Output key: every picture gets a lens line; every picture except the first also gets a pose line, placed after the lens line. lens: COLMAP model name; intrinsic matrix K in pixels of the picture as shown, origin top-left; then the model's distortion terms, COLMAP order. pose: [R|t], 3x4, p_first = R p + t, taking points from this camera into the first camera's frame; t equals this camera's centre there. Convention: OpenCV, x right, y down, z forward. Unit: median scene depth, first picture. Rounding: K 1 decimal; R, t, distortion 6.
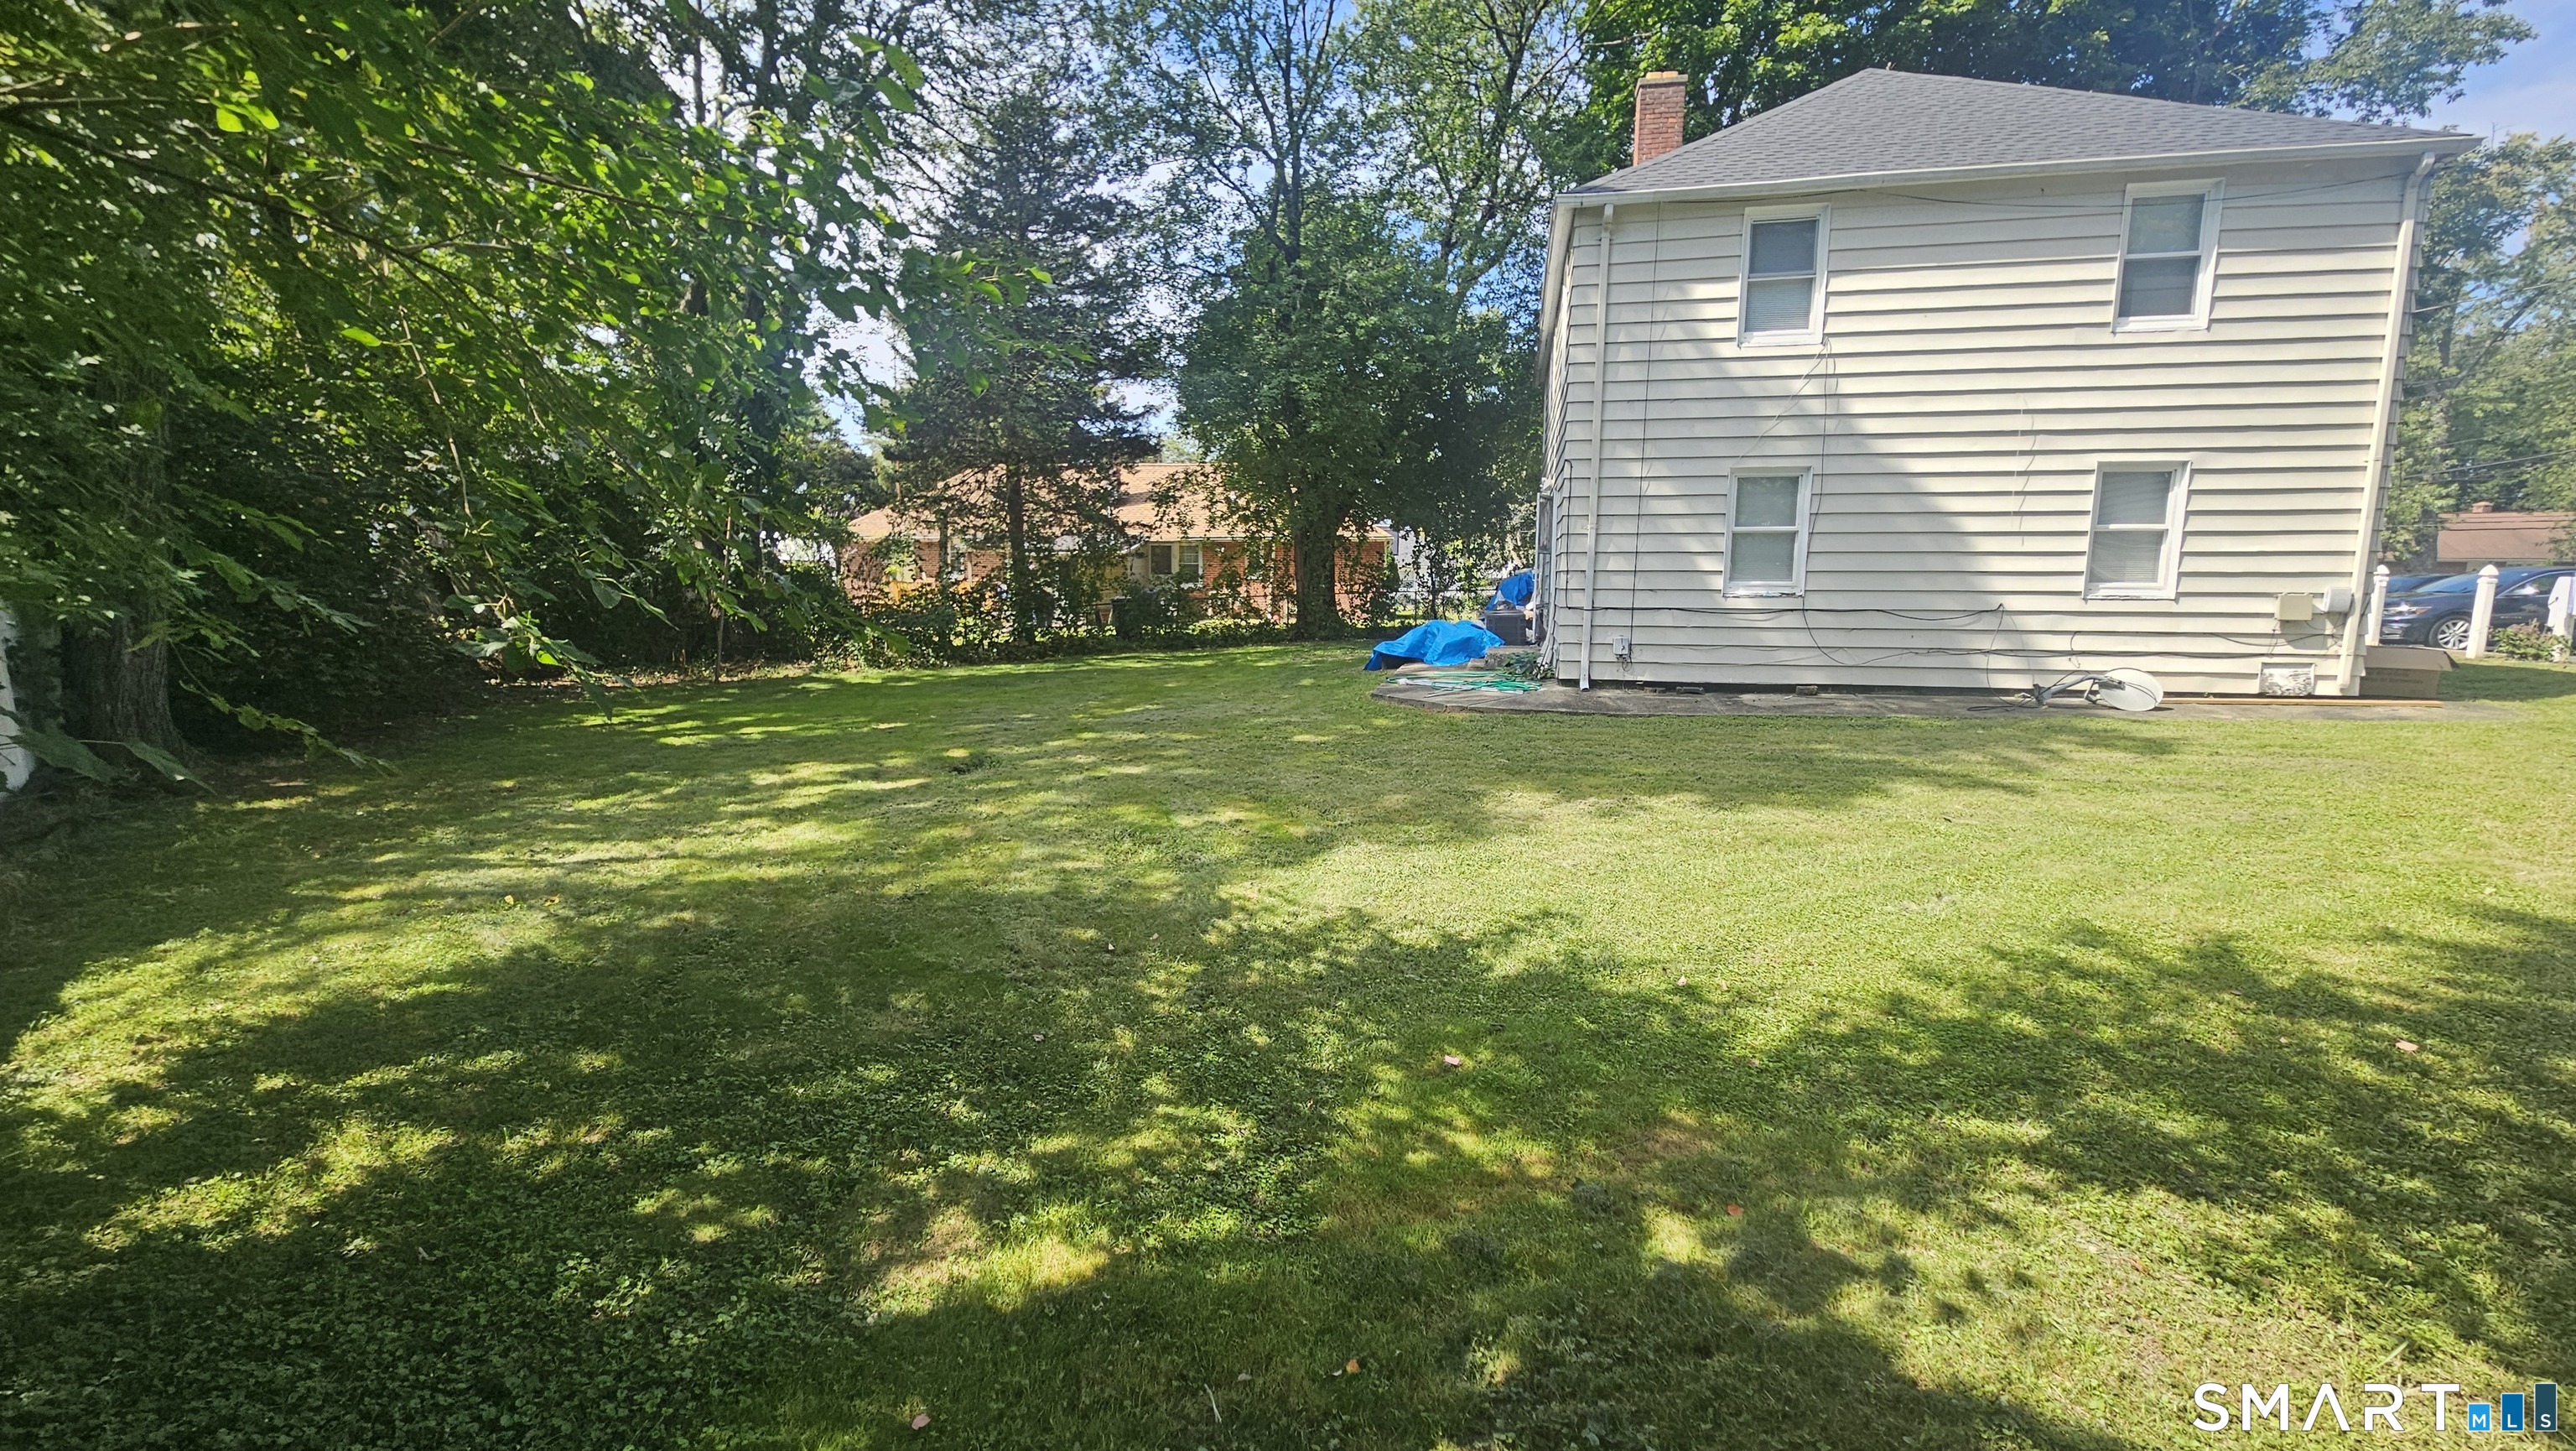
lens RADIAL K [[1059.2, 0, 1287.1], [0, 1059.2, 732.2], [0, 0, 1]] dist [0.002752, -0.000094]
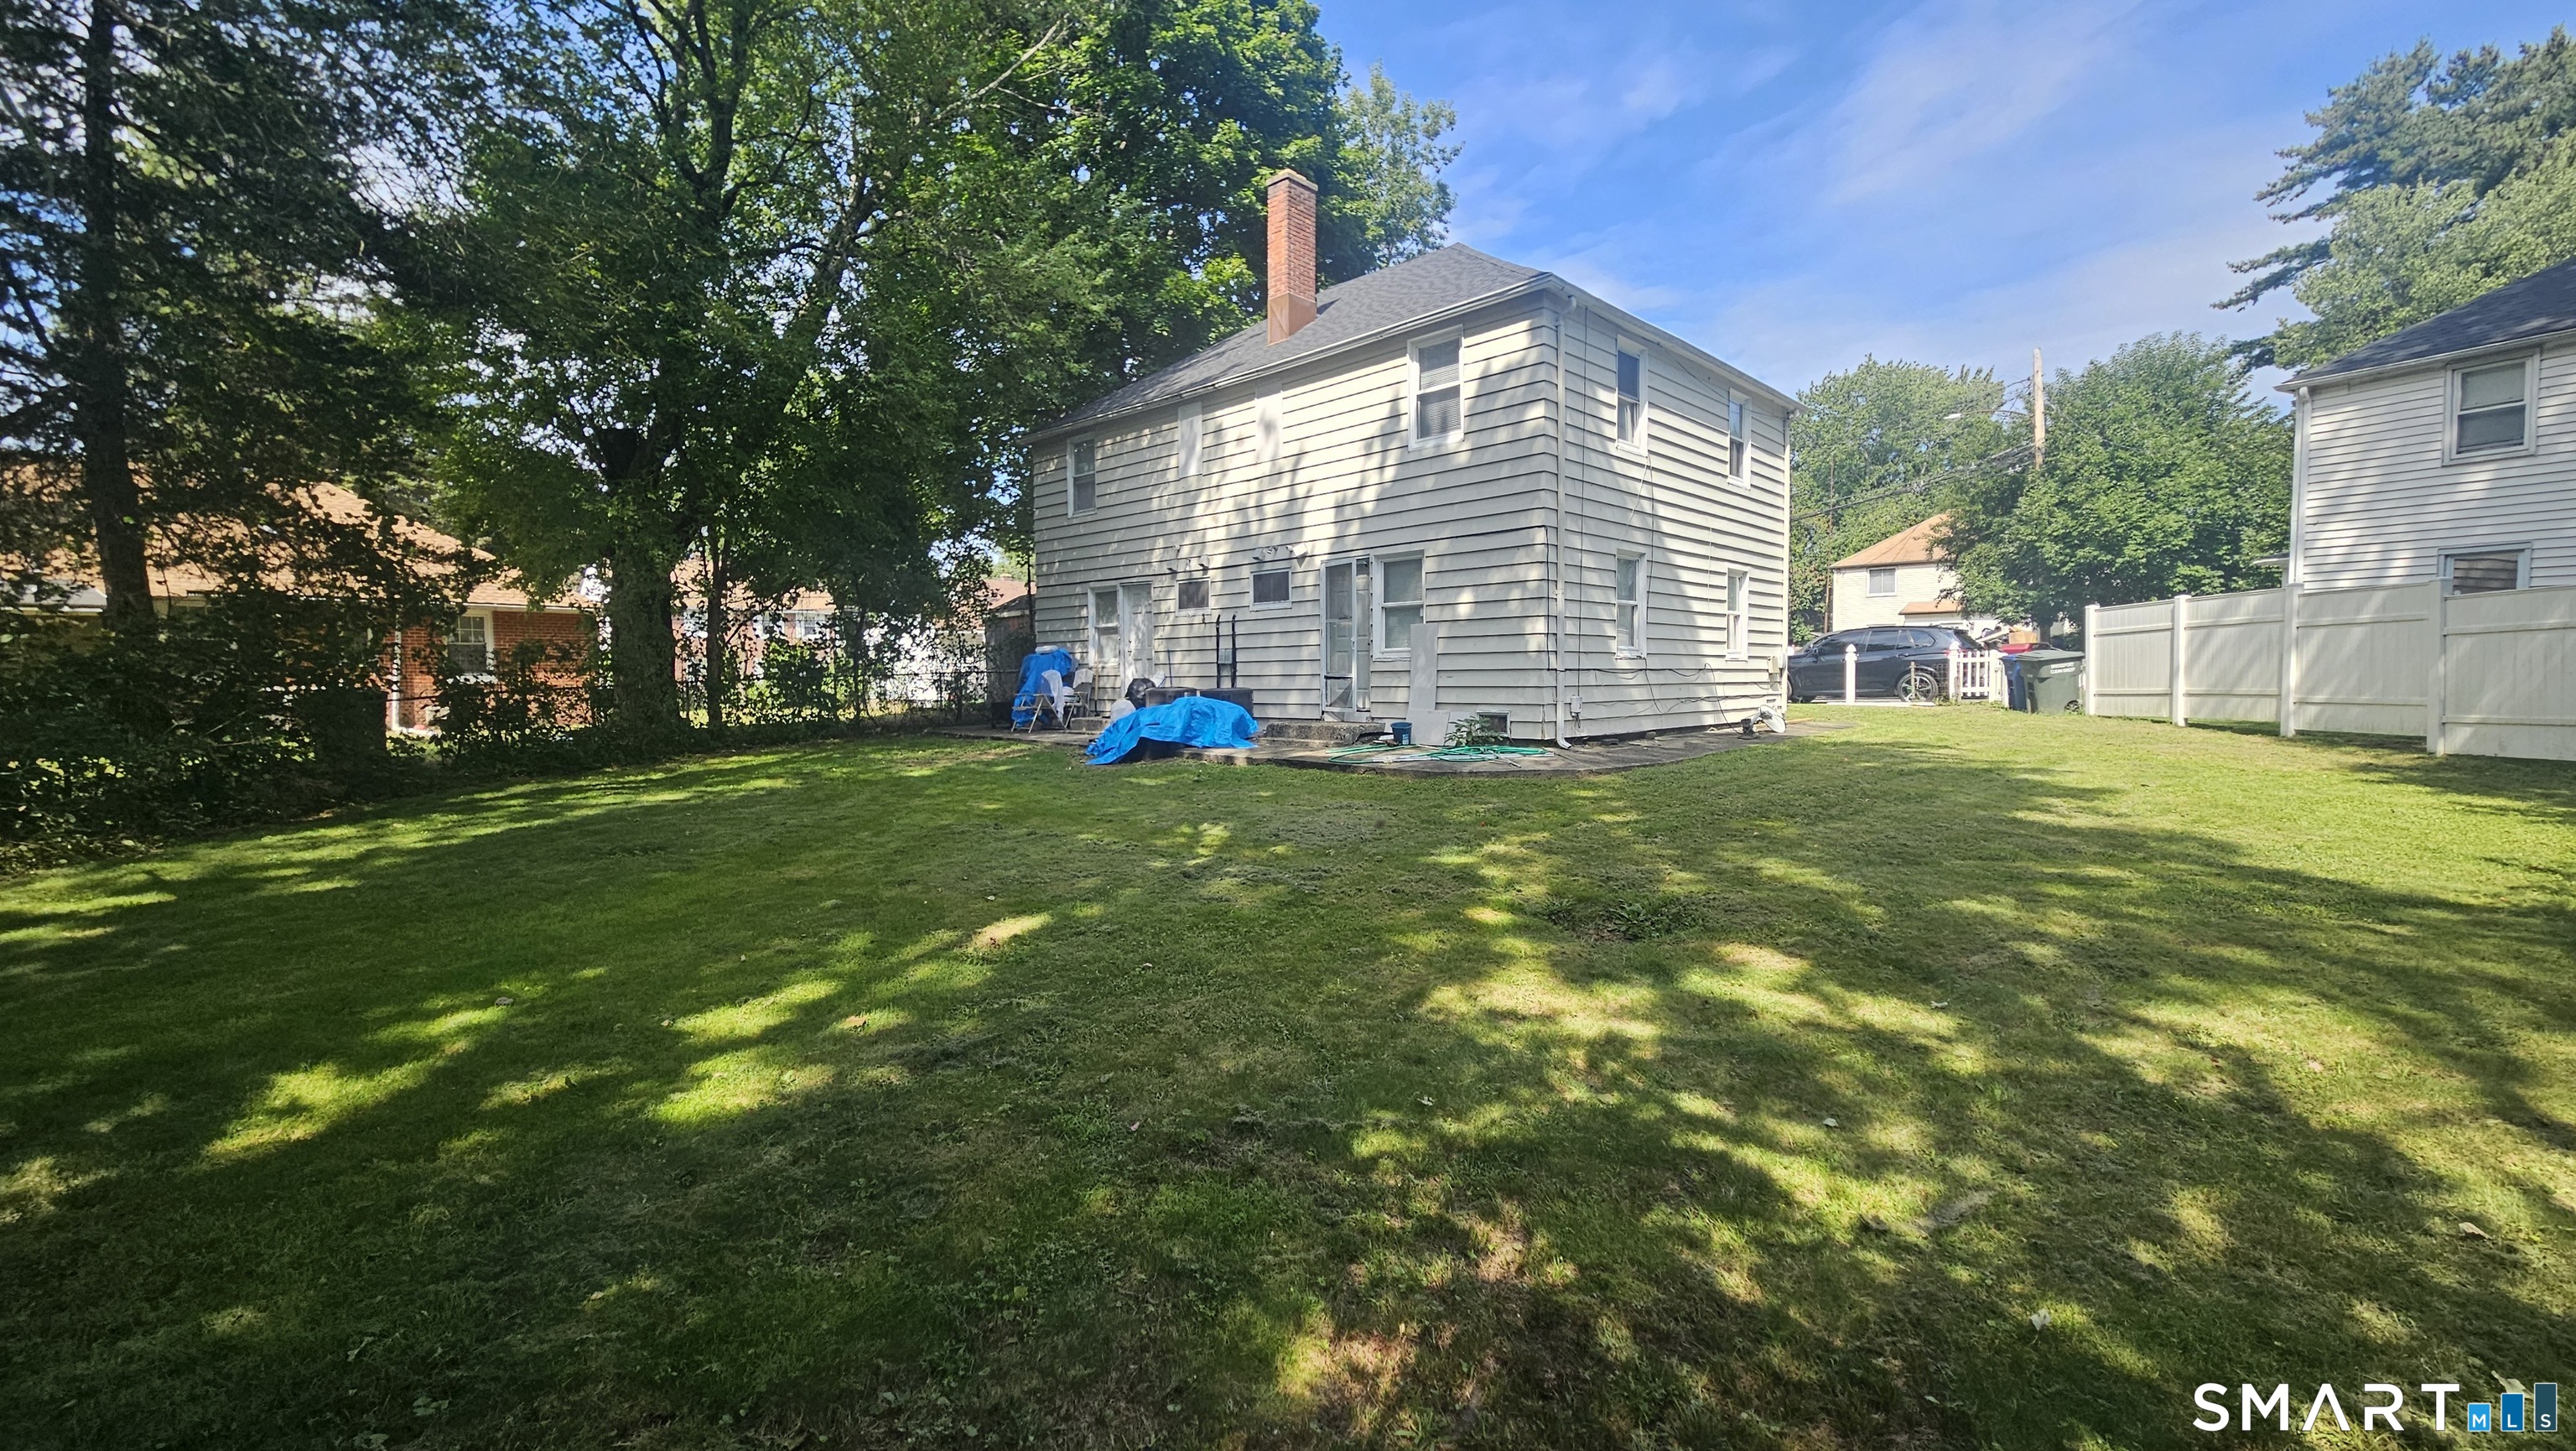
lens RADIAL K [[1059.2, 0, 1287.7], [0, 1059.2, 719.9], [0, 0, 1]] dist [0.002752, -0.000094]
pose [[0.554851, -0.041649, 0.830907, -0.752865], [0.125540, 0.991501, -0.034133, -0.068592], [-0.822423, 0.123251, 0.555364, 0.673499]]
